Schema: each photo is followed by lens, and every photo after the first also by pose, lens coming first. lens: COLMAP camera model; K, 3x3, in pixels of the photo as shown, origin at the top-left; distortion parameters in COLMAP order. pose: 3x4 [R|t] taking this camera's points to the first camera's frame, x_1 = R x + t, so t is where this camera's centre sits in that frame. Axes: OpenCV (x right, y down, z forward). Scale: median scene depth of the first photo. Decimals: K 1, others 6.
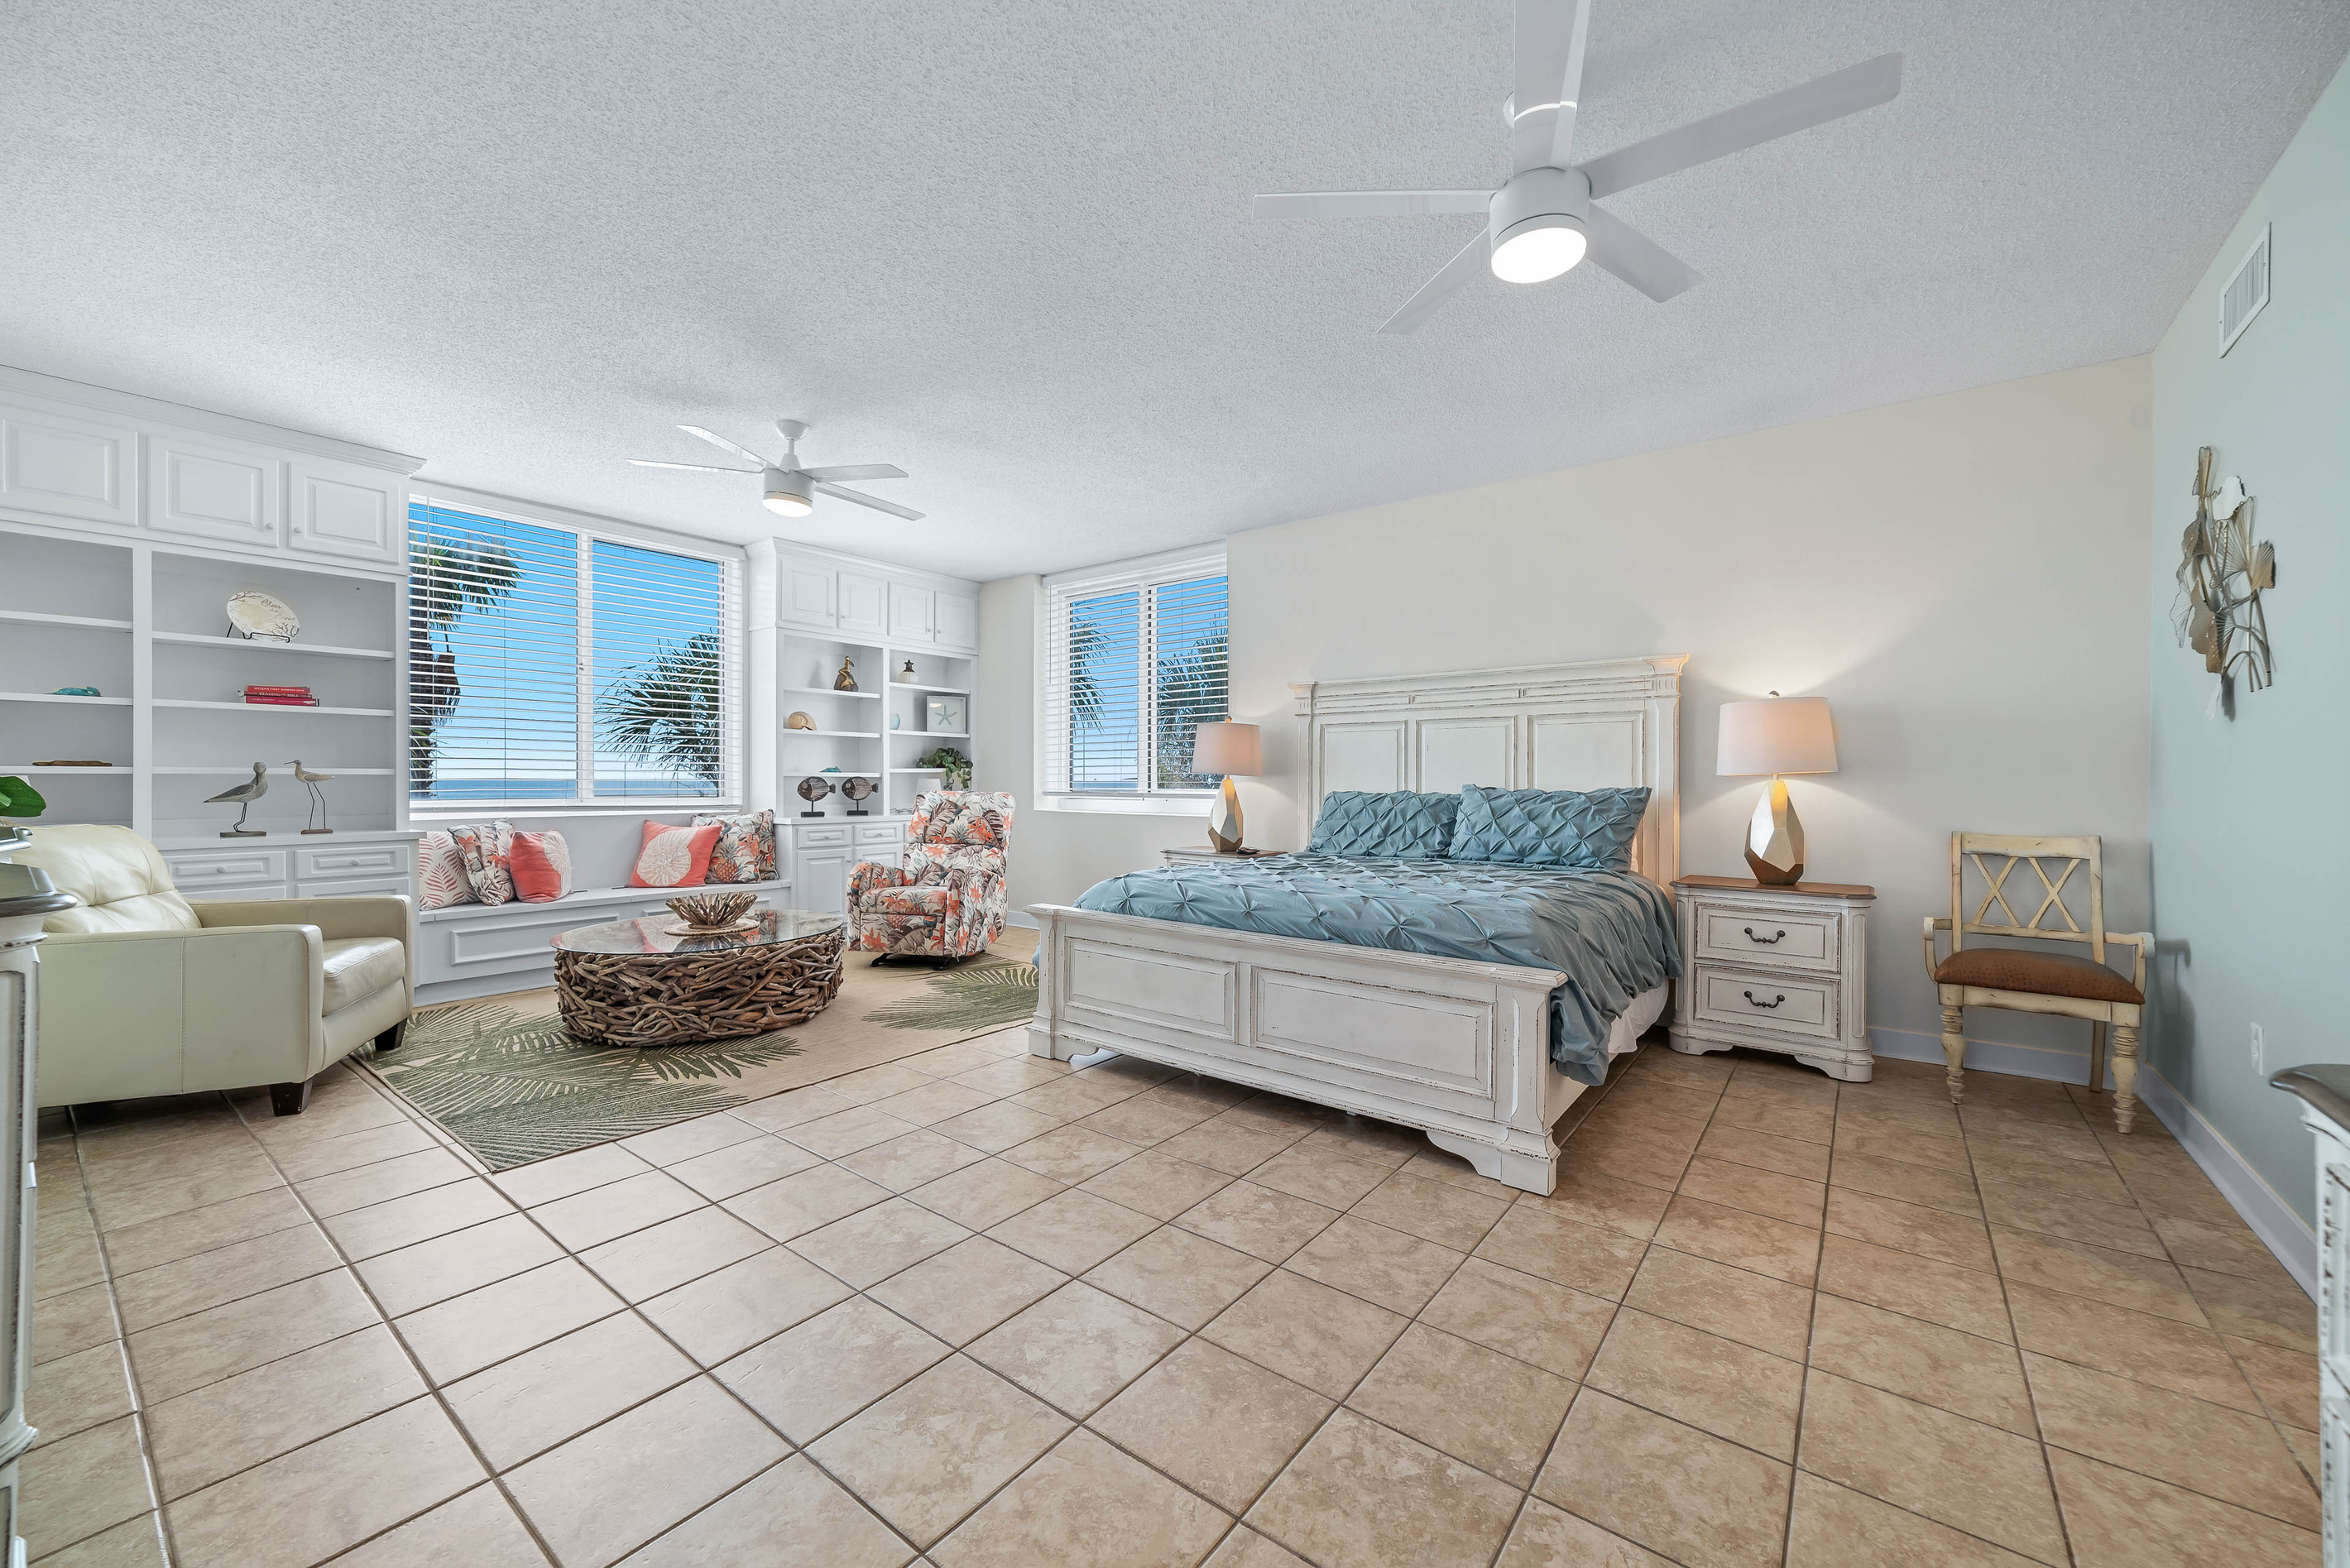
lens RADIAL K [[911.5, 0, 1175.0], [0, 911.5, 784.0], [0, 0, 1]] dist [-0.000191, 0.000686]
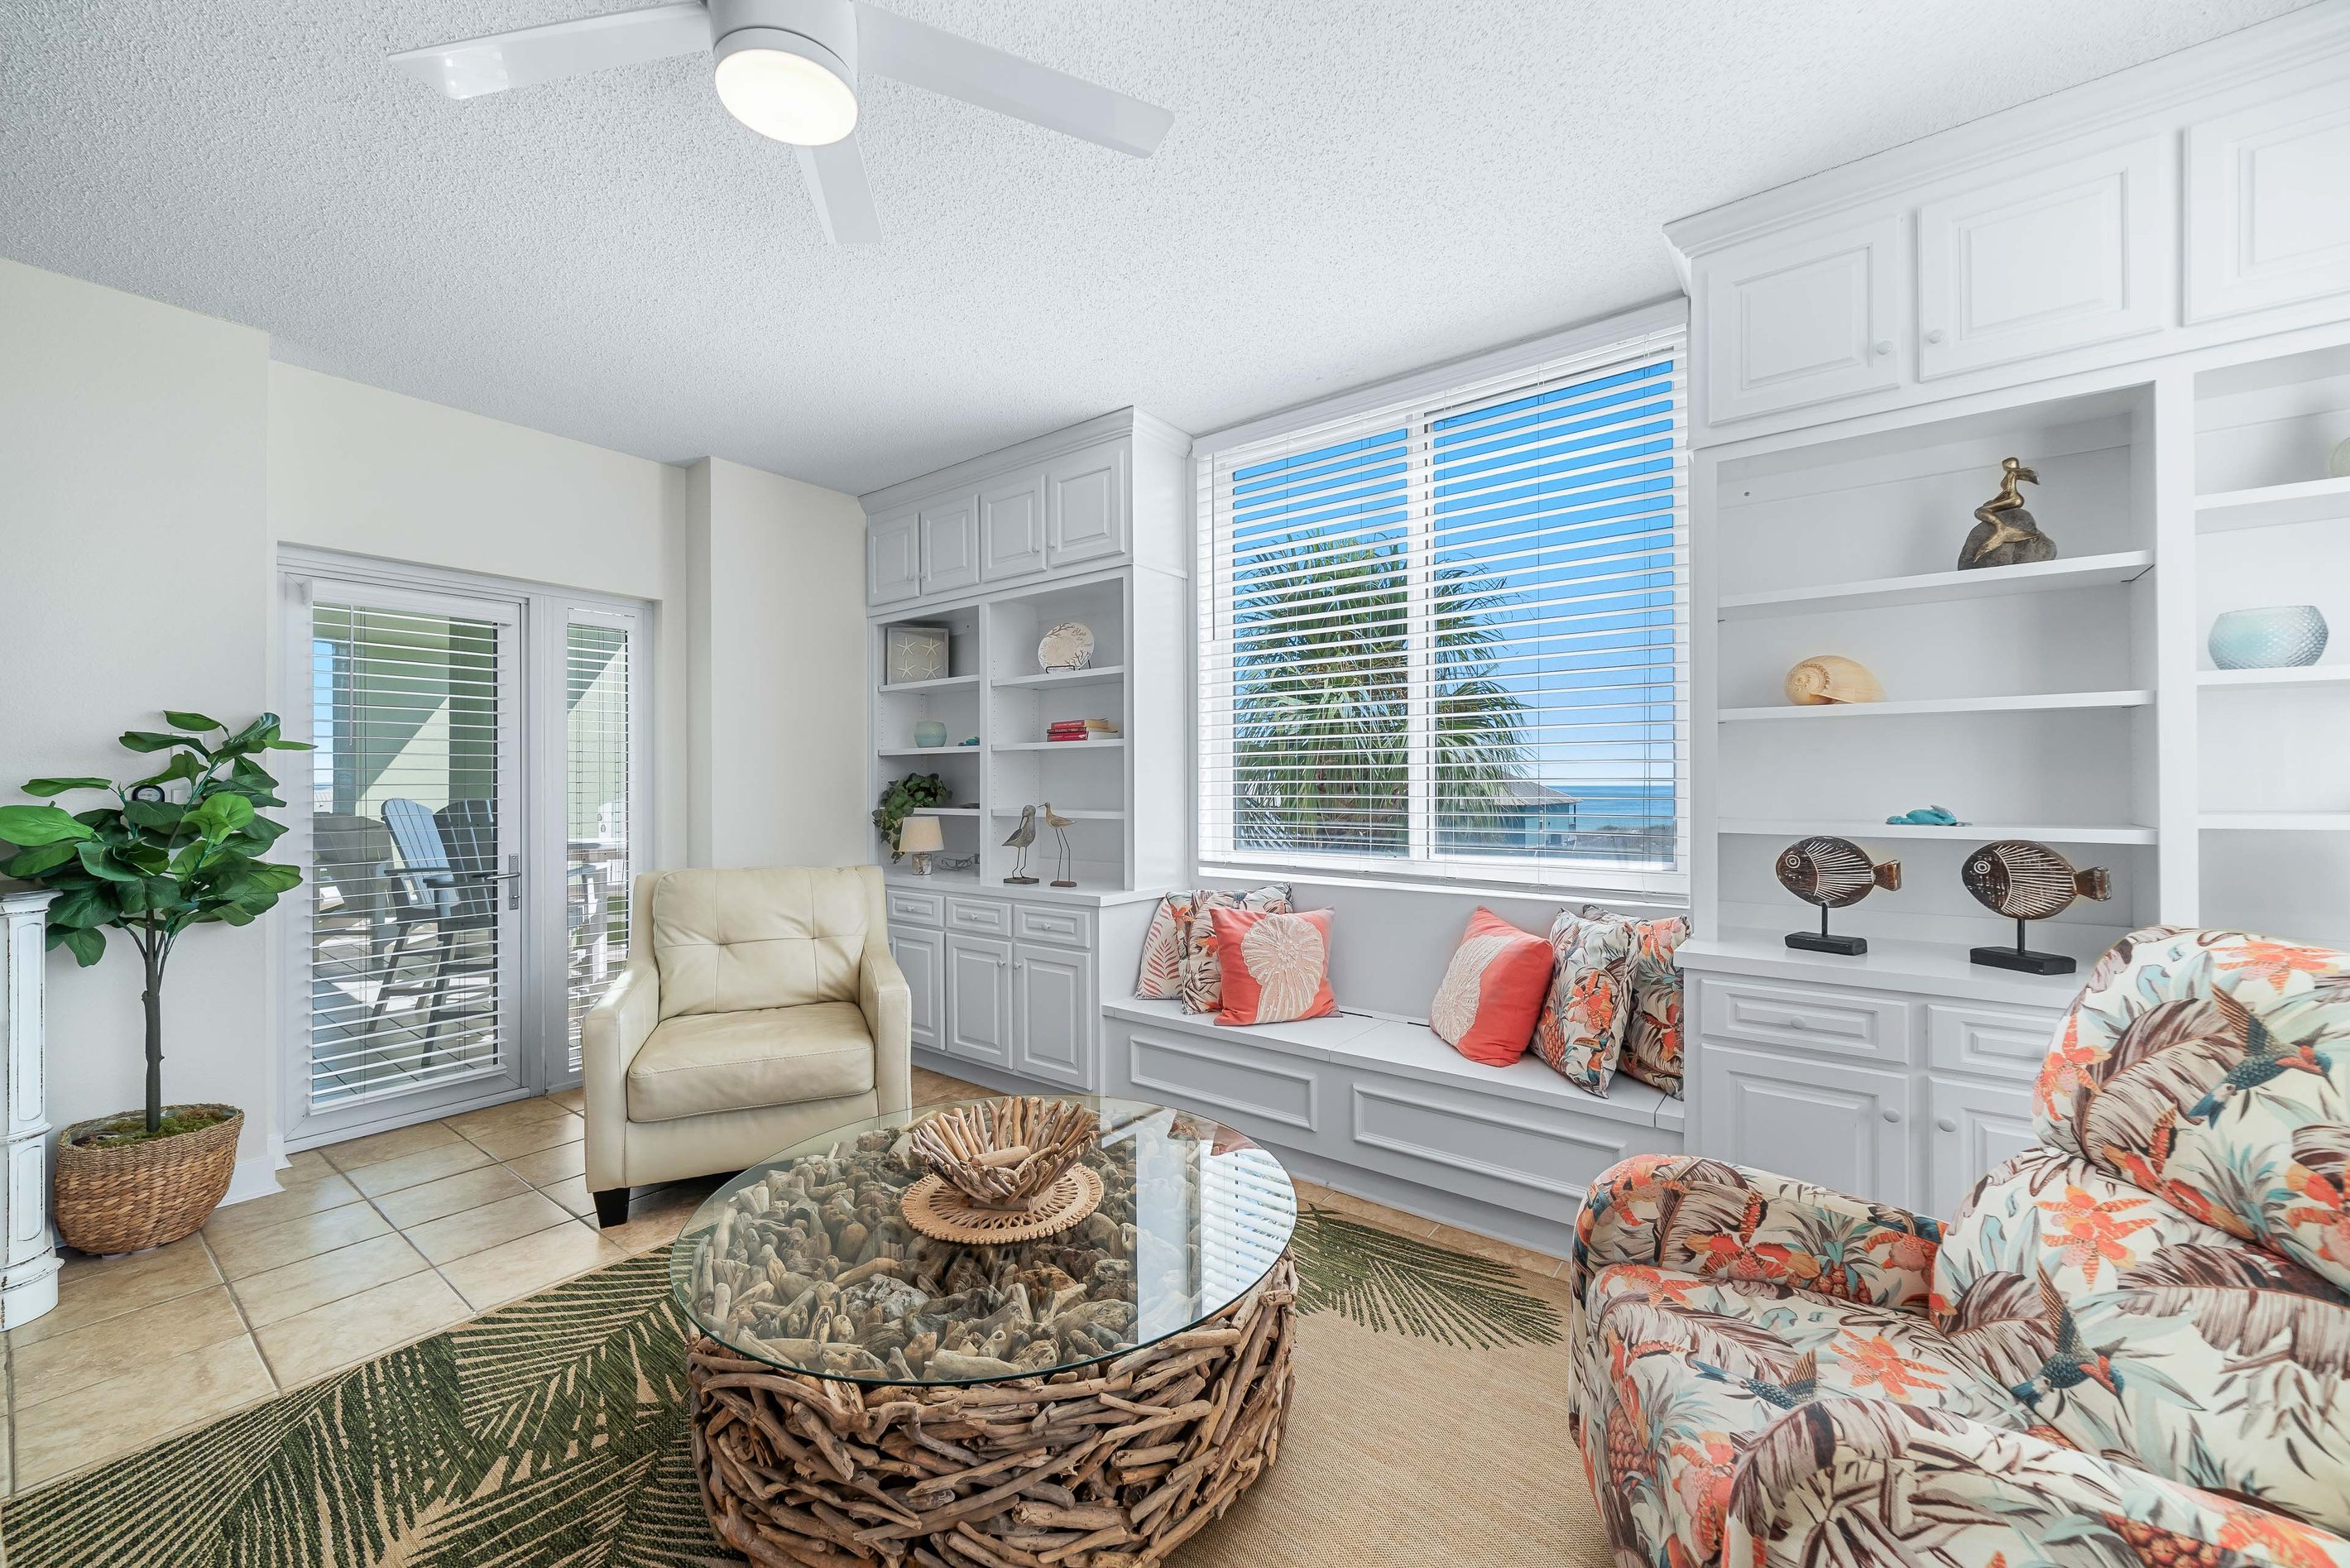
lens RADIAL K [[893.4, 0, 1185.5], [0, 893.4, 785.9], [0, 0, 1]] dist [0.000372, 0.000152]
pose [[0.006215, -0.004714, -0.999970, -0.062748], [-0.002027, 0.999987, -0.004727, -0.029106], [0.999979, 0.002056, 0.006205, 0.861356]]
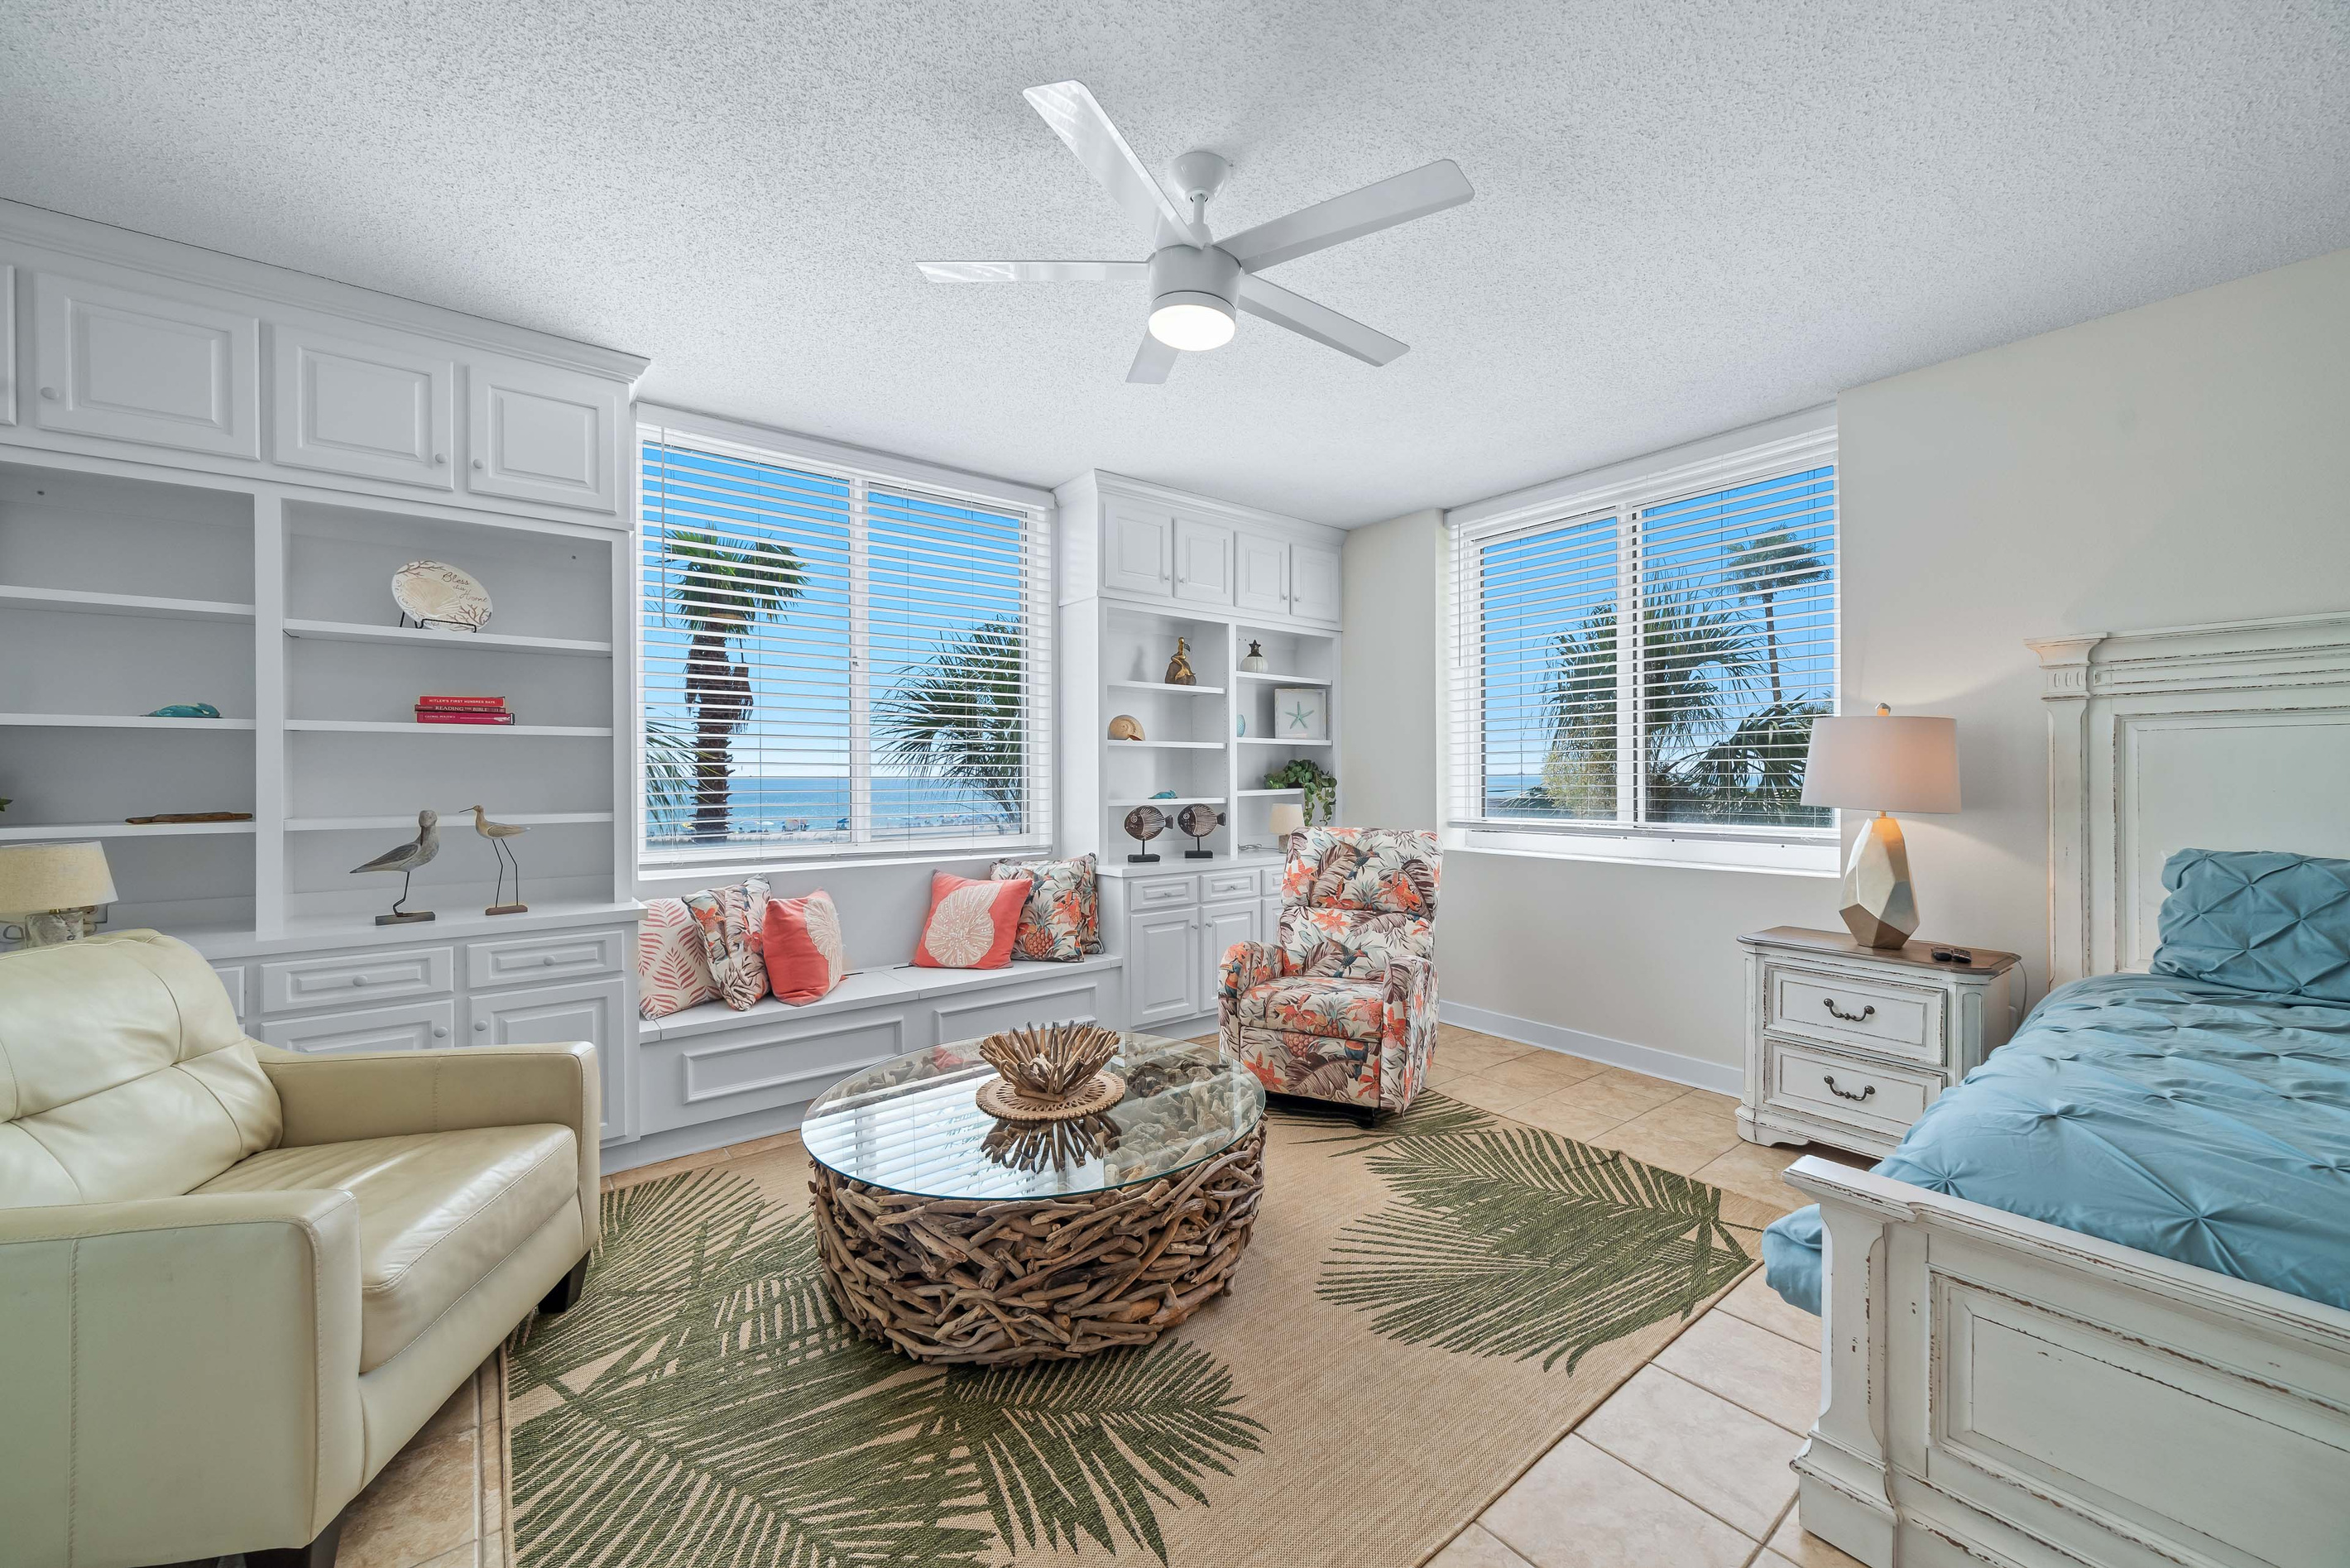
lens RADIAL K [[899.0, 0, 1168.9], [0, 899.0, 774.2], [0, 0, 1]] dist [-0.000907, 0.000062]
pose [[0.968417, -0.008254, -0.249201, -0.231980], [0.006582, 0.999950, -0.007541, -0.031118], [0.249251, 0.005662, 0.968422, 0.370183]]
